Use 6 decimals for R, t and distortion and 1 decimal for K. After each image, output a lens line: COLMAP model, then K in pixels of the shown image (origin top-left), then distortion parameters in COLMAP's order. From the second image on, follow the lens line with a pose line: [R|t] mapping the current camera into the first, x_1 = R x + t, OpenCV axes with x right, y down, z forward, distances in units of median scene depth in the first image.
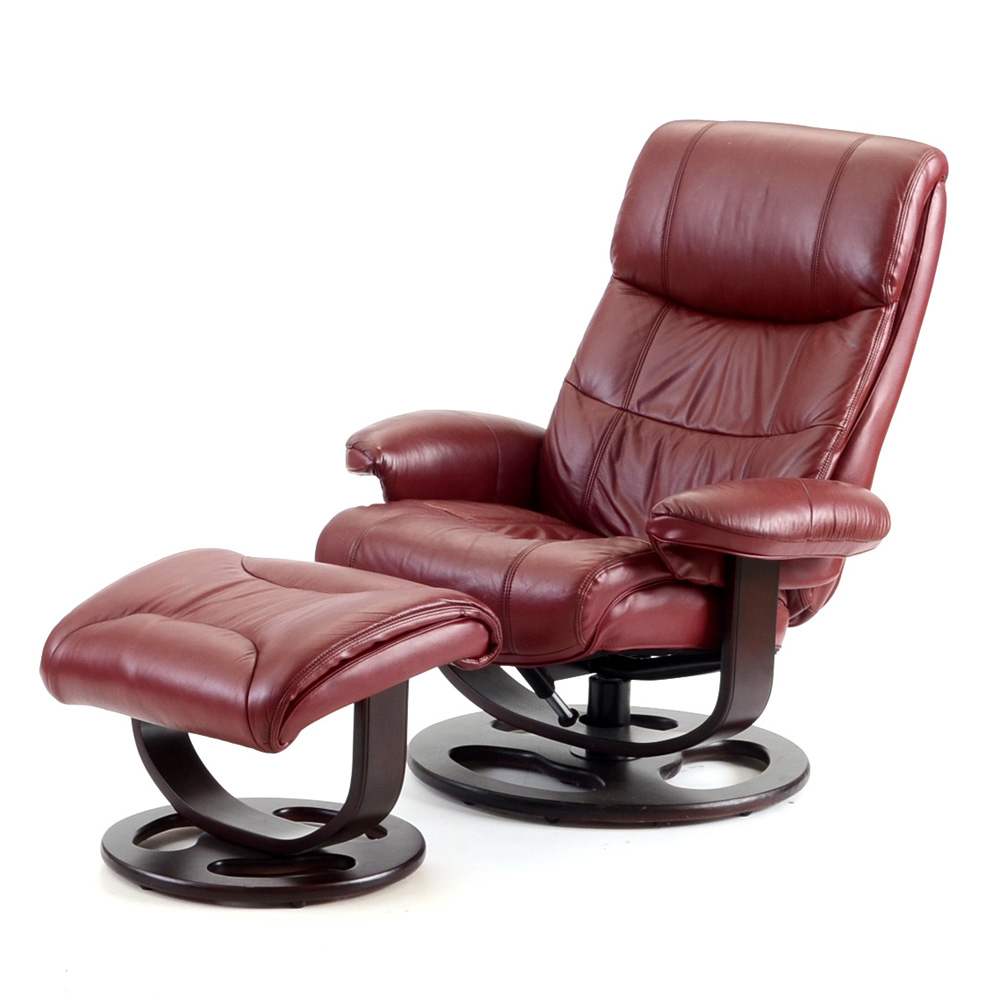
lens RADIAL K [[2941.3, 0, 500.0], [0, 2941.3, 500.0], [0, 0, 1]] dist [-0.007097, 0.618147]
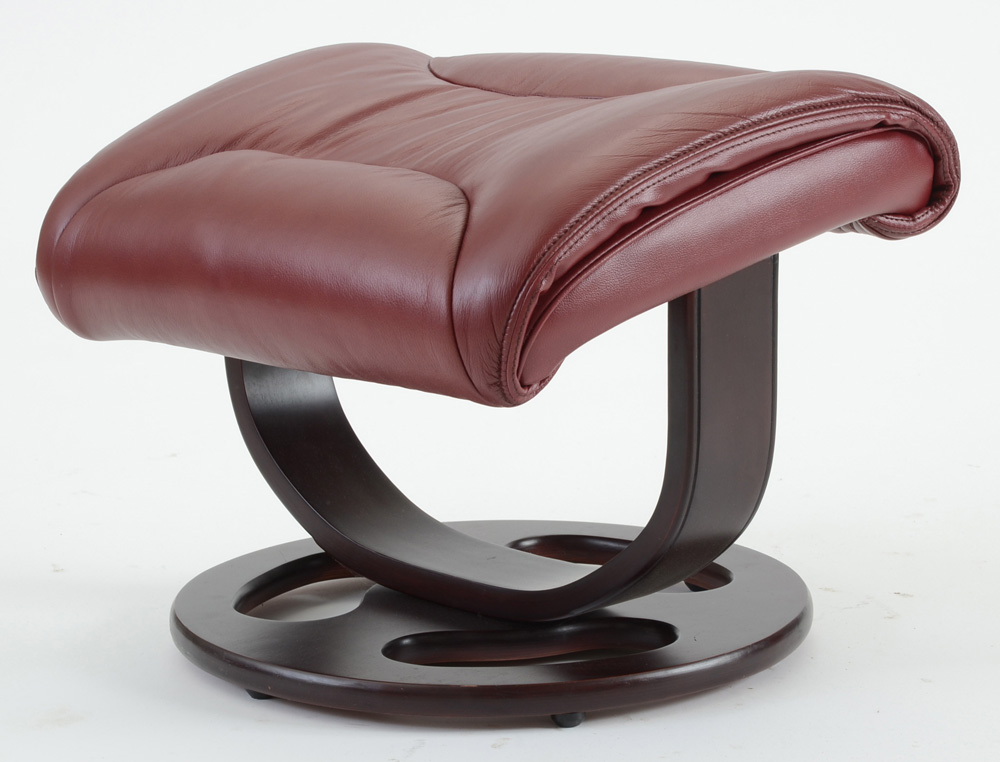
lens RADIAL K [[3846.0, 0, 500.0], [0, 3846.0, 381.0], [0, 0, 1]] dist [0.780241, -0.376052]
pose [[0.997036, -0.033346, -0.069331, -0.032878], [0.036134, 0.998572, 0.039356, 0.054537], [0.067919, -0.041744, 0.996817, 0.351903]]
